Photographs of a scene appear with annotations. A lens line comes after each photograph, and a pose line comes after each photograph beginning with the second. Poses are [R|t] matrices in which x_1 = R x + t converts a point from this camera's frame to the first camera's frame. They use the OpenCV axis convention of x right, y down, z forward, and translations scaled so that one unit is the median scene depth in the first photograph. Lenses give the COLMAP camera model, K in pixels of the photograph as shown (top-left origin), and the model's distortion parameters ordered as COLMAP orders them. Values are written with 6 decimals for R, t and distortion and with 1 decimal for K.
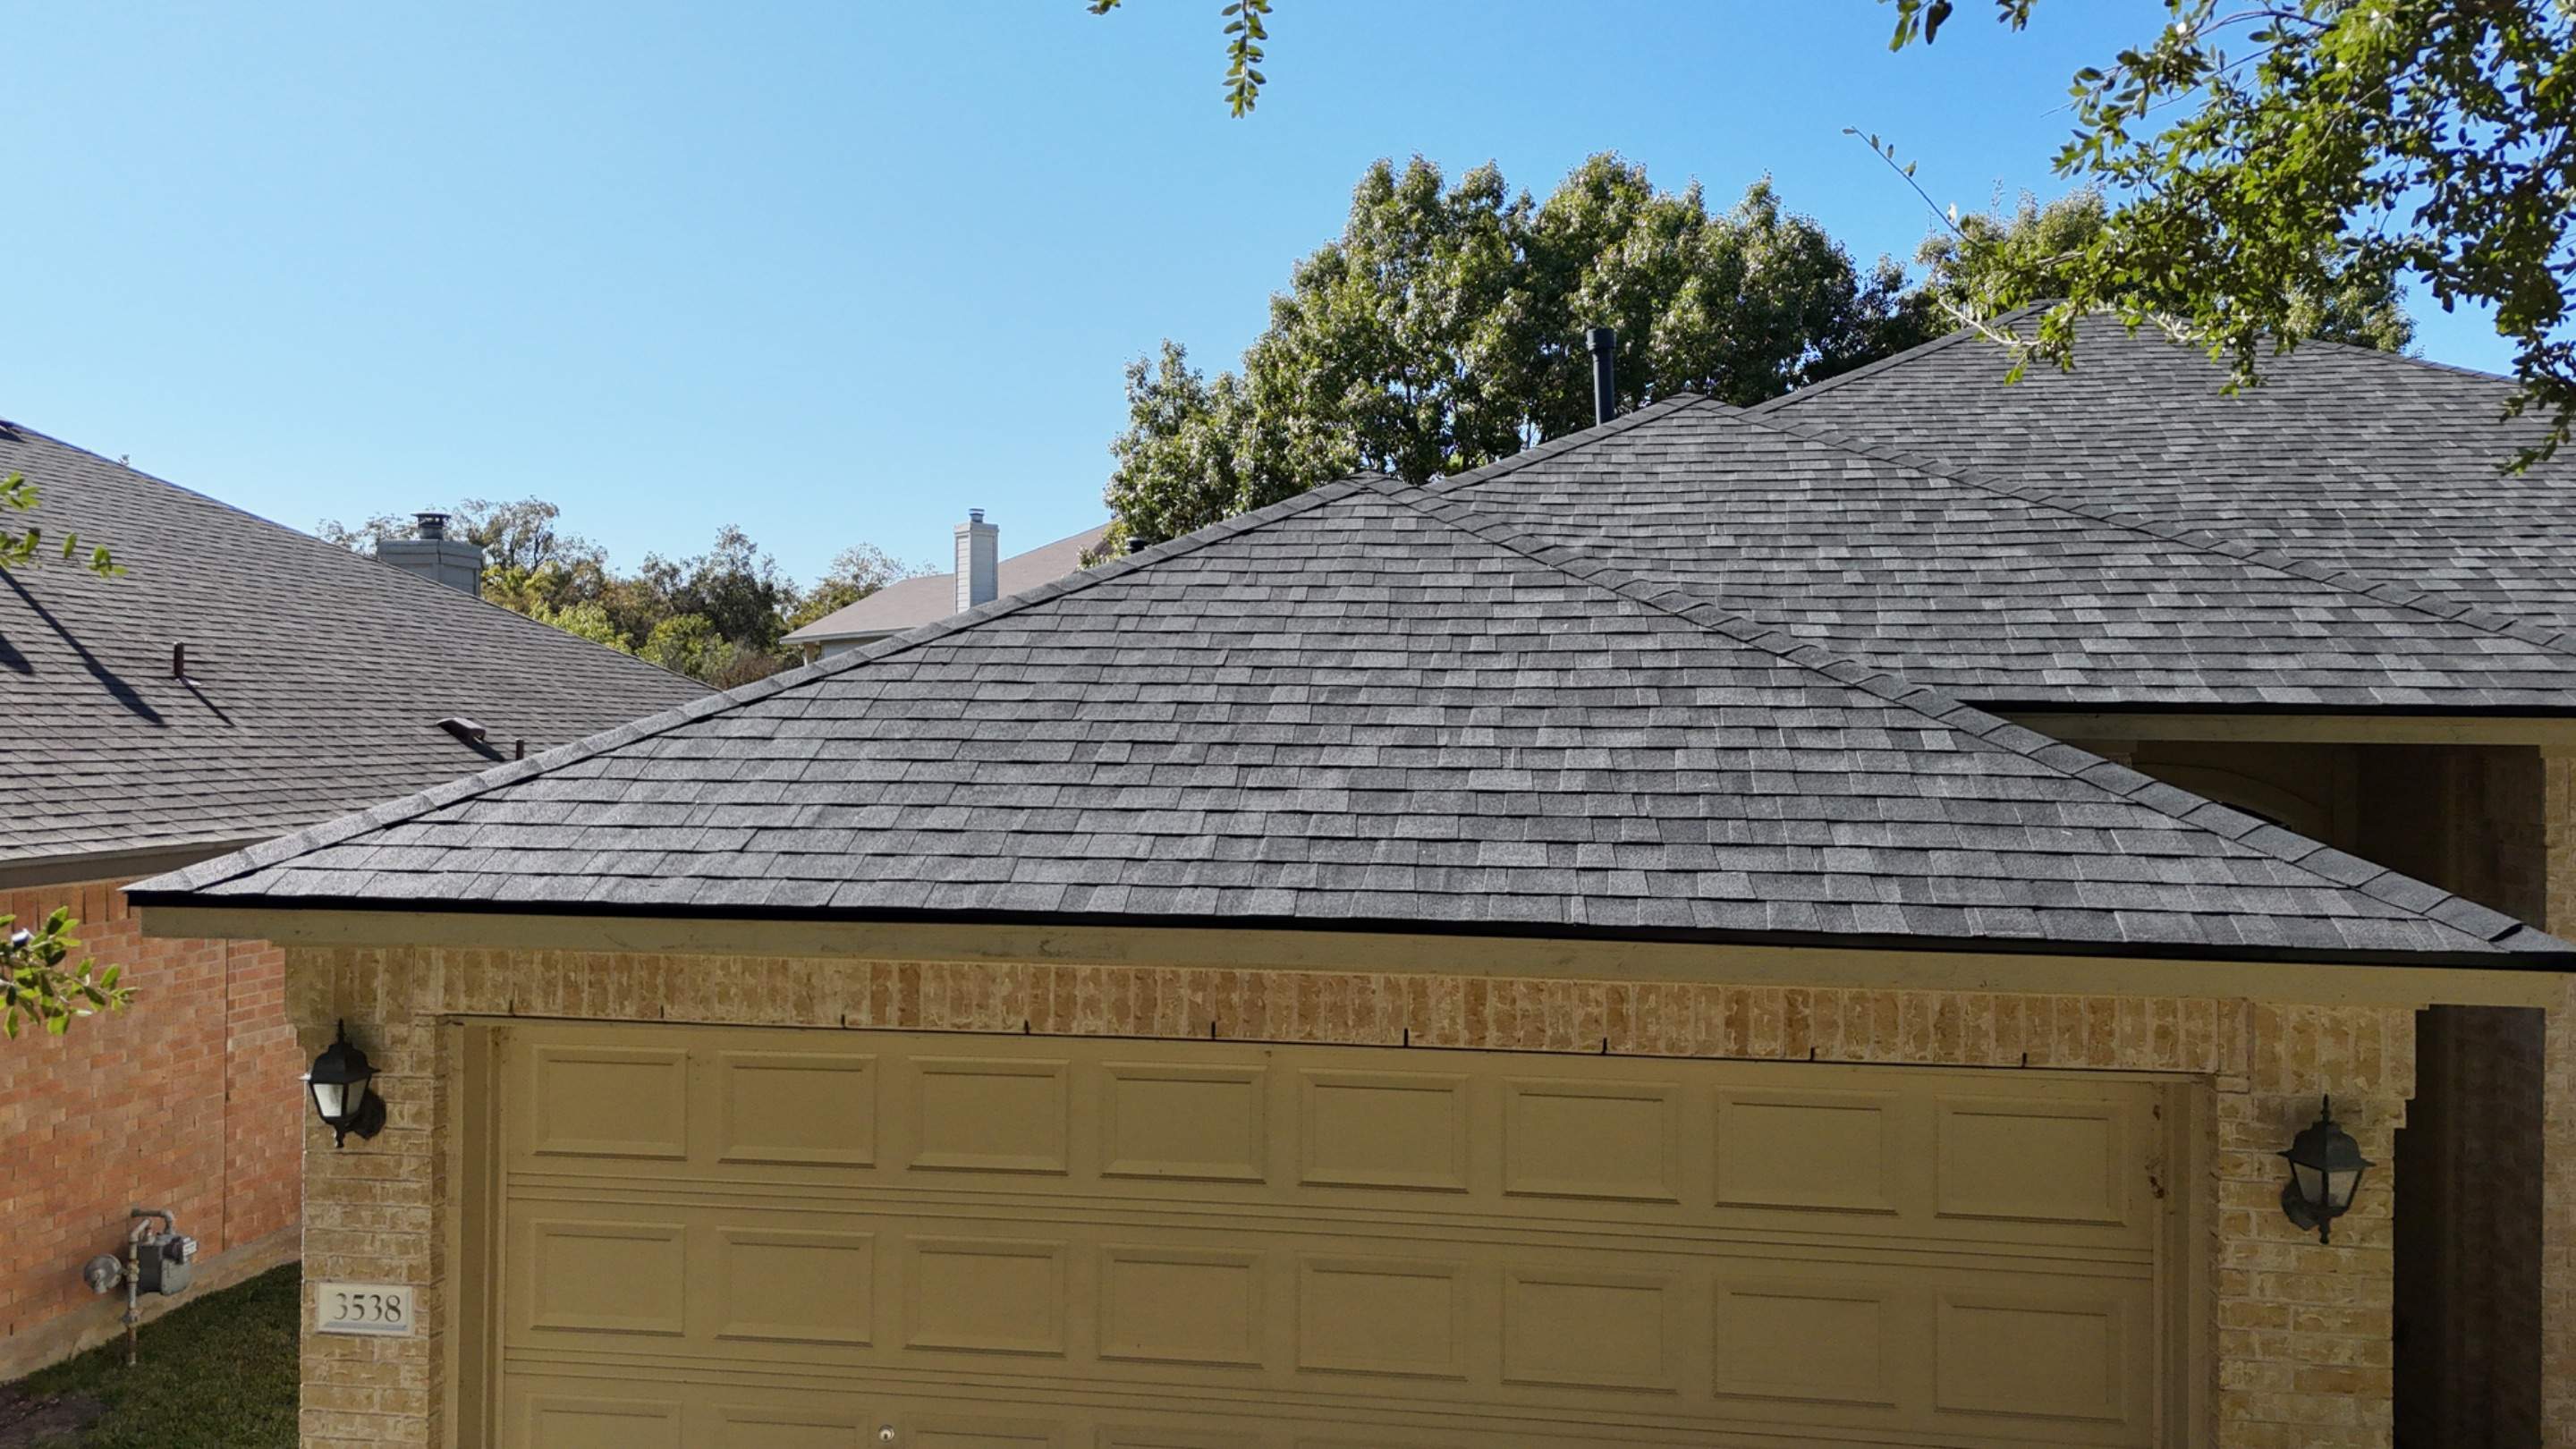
lens RADIAL K [[1891.0, 0, 1271.4], [0, 1891.0, 738.7], [0, 0, 1]] dist [0.083578, -0.087015]
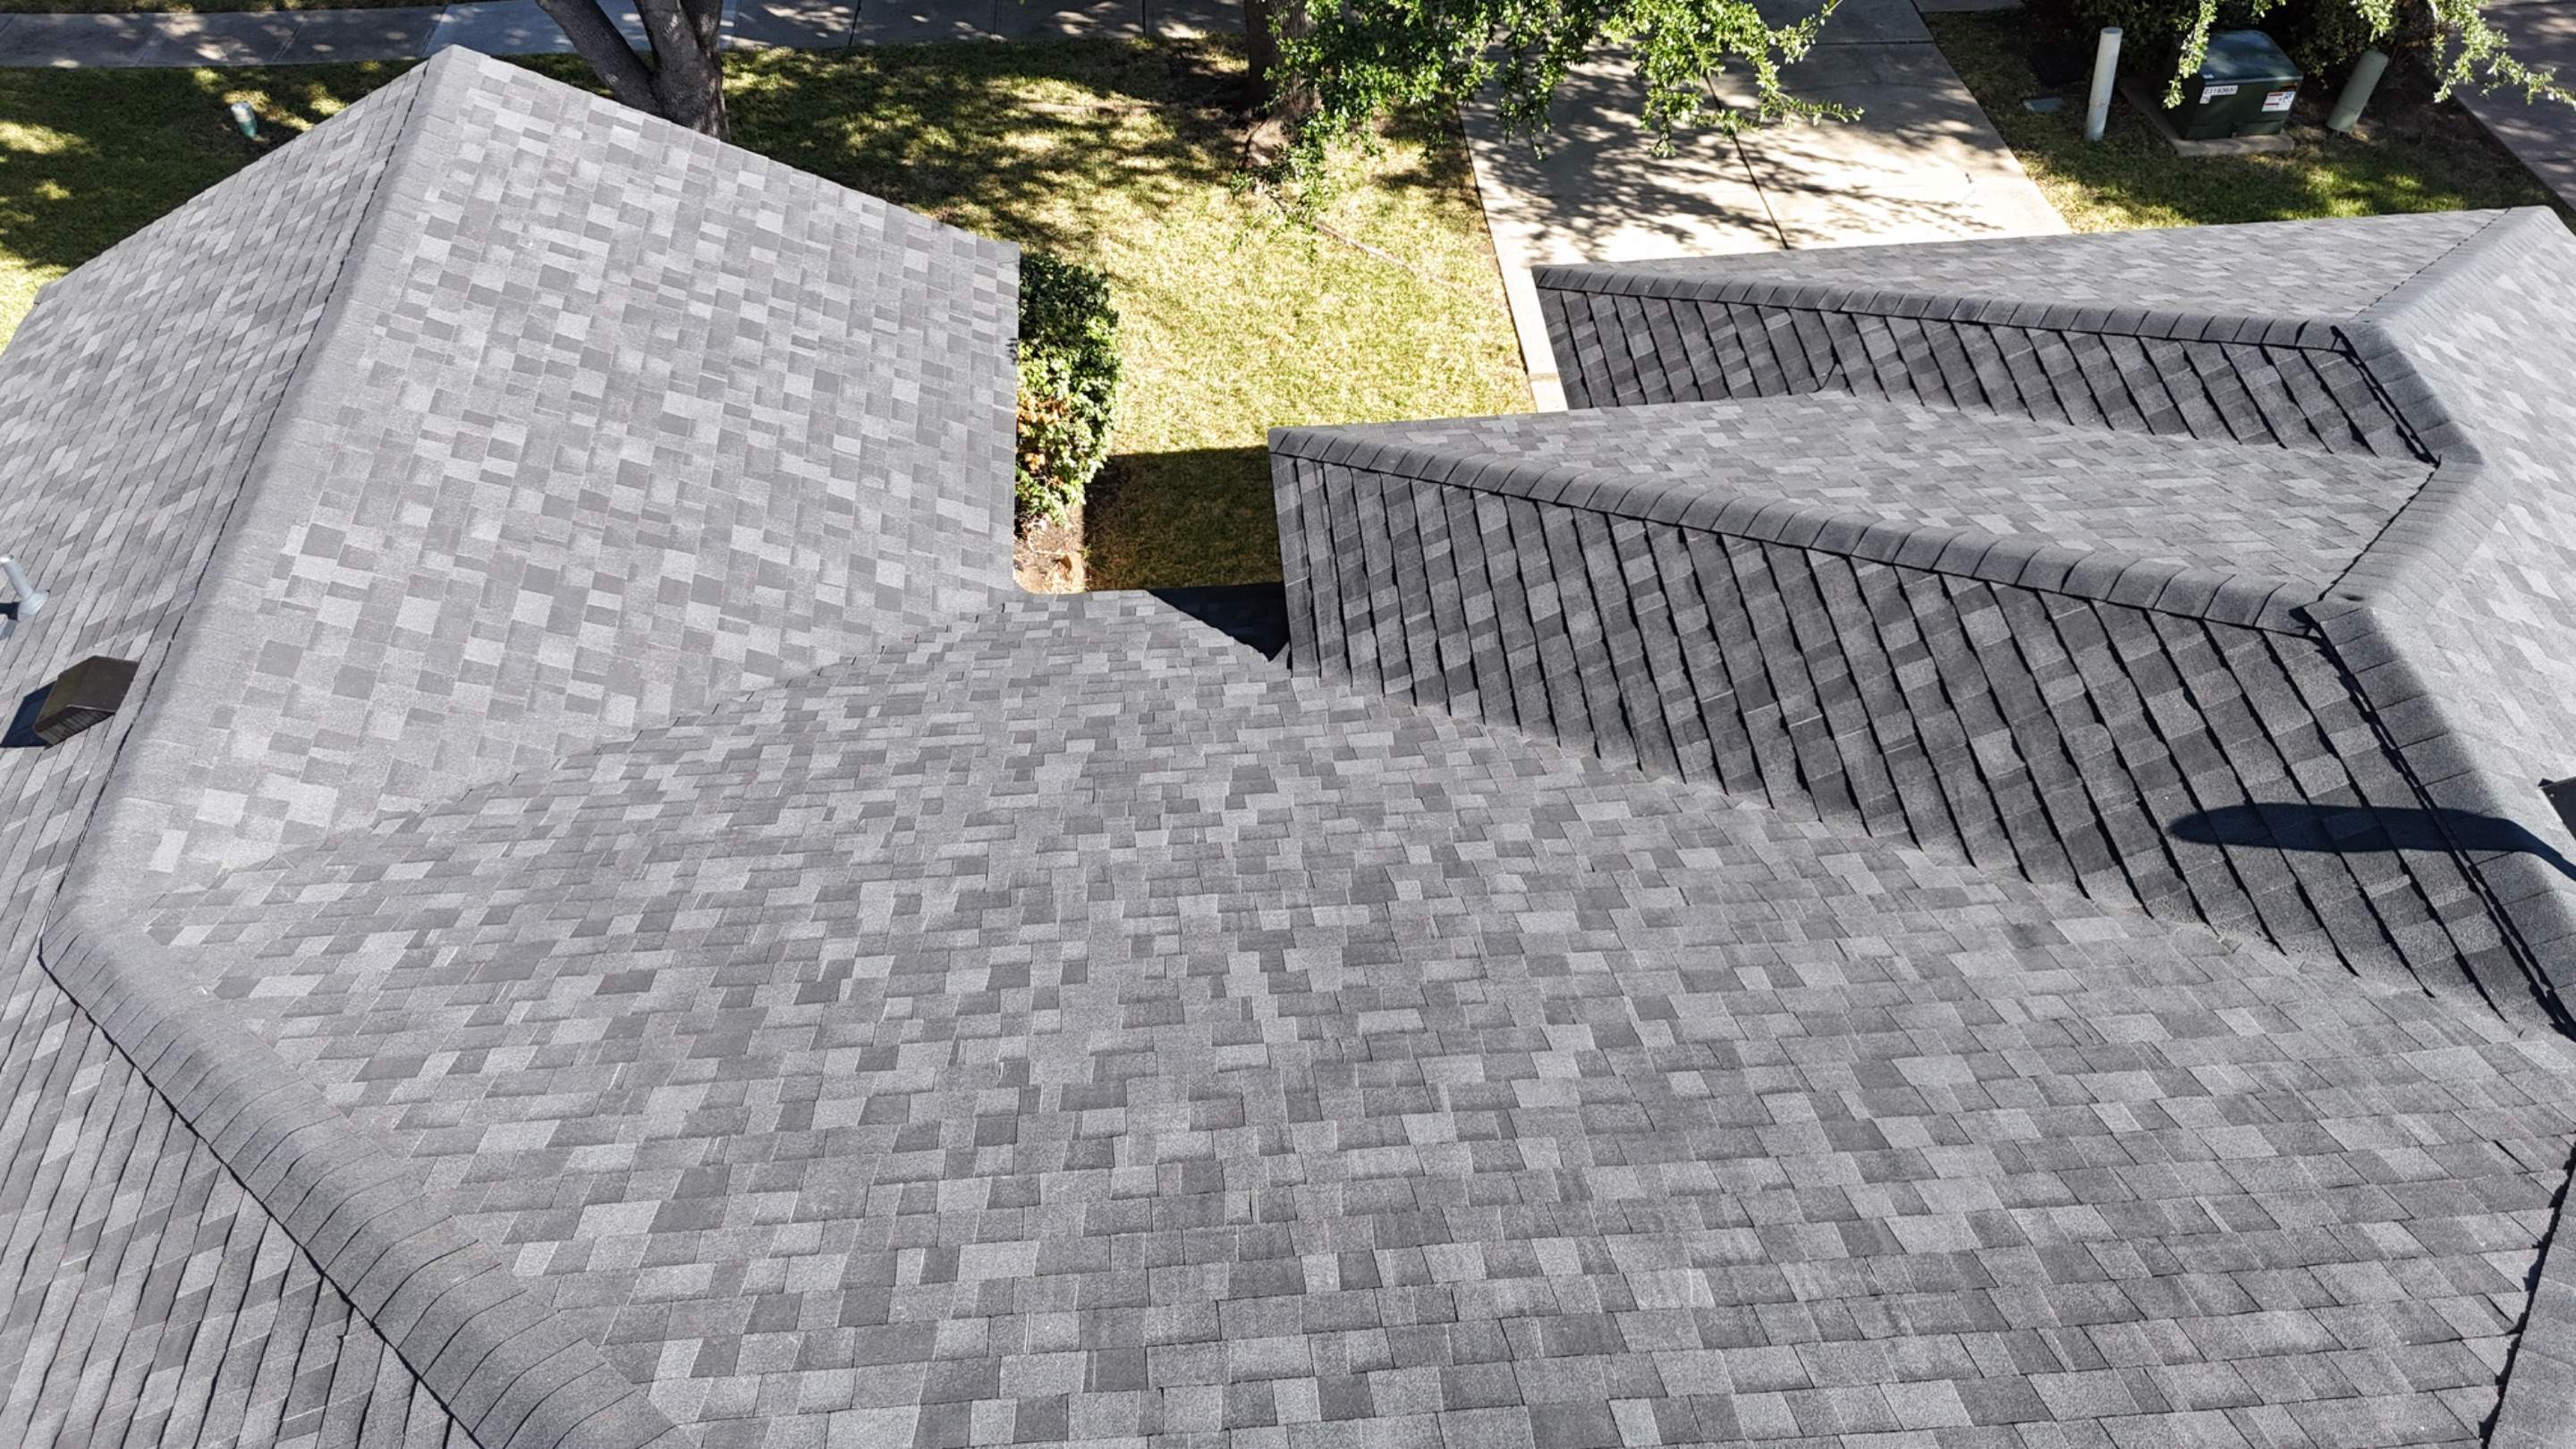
lens RADIAL K [[1891.0, 0, 1280.8], [0, 1891.0, 743.6], [0, 0, 1]] dist [0.083578, -0.087015]
pose [[-0.976539, 0.160258, -0.143834, 1.277070], [-0.000291, 0.666960, 0.745094, -1.189268], [0.215339, 0.727655, -0.651266, 2.641965]]
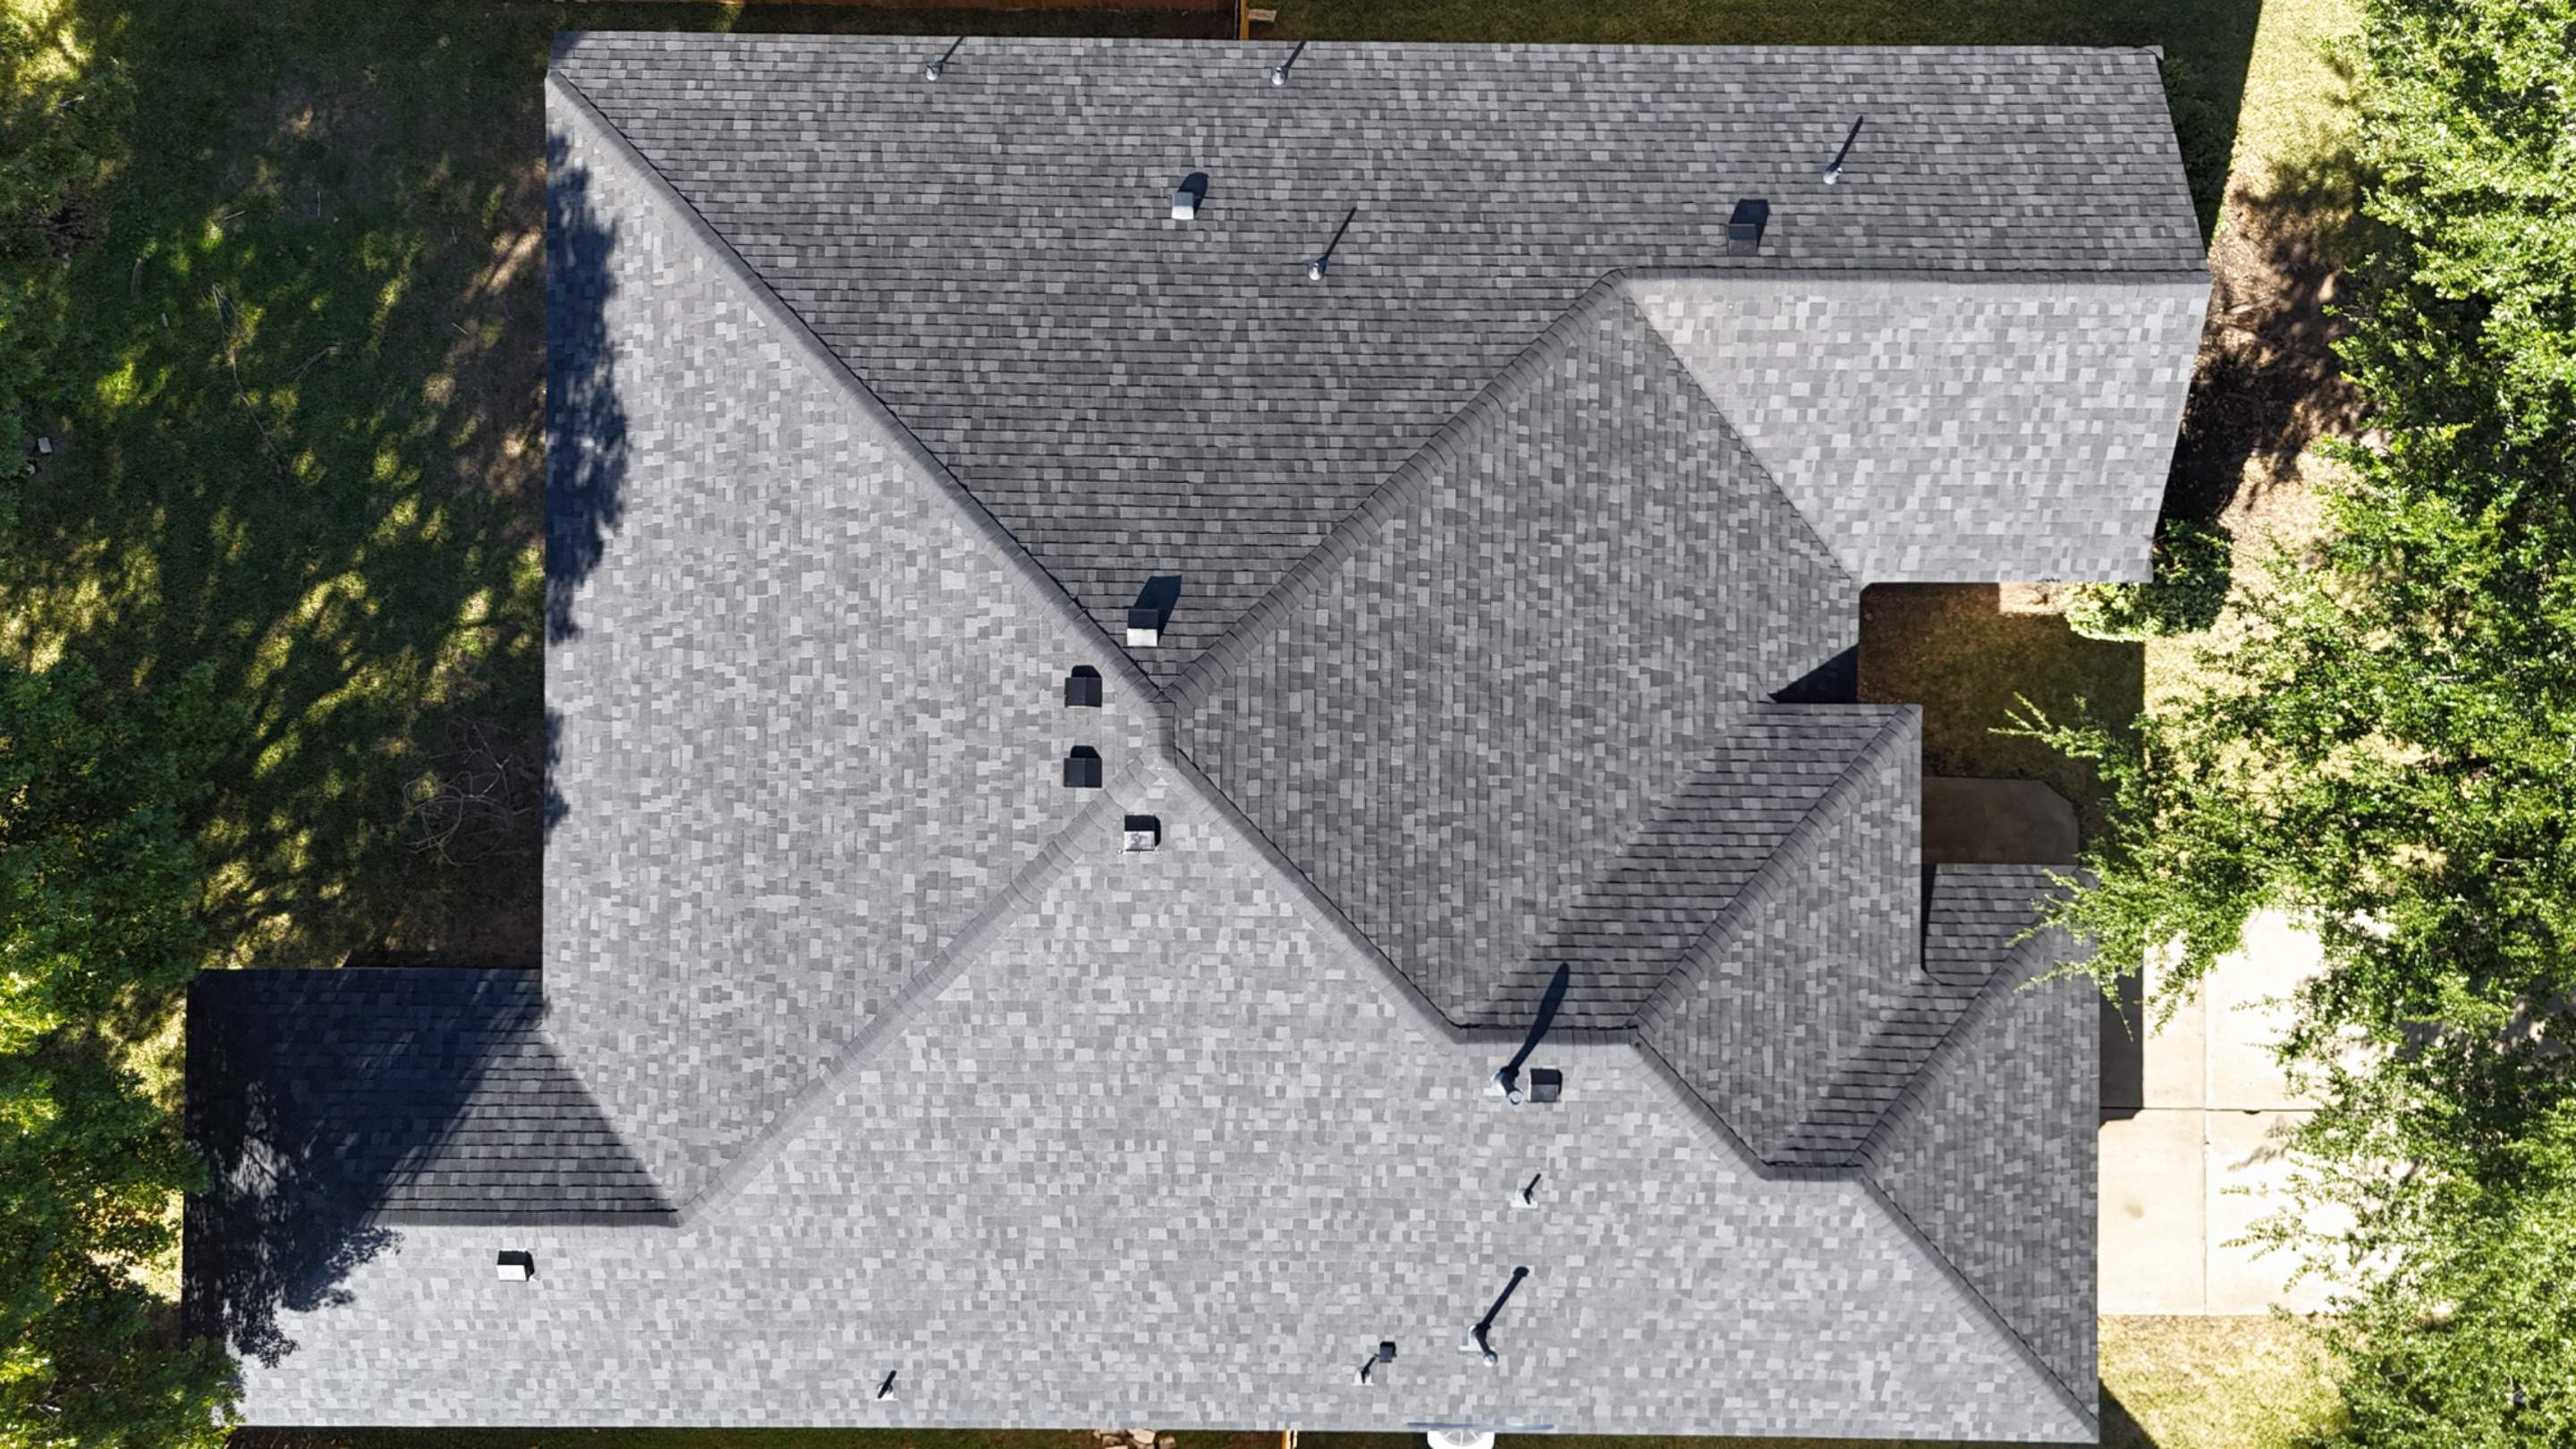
lens RADIAL K [[1891.0, 0, 1278.9], [0, 1891.0, 730.7], [0, 0, 1]] dist [0.083578, -0.087015]
pose [[-0.135138, -0.990761, -0.011409, 1.144489], [-0.000879, -0.011395, 0.999935, -3.912523], [-0.990826, 0.135139, 0.000669, 2.516213]]
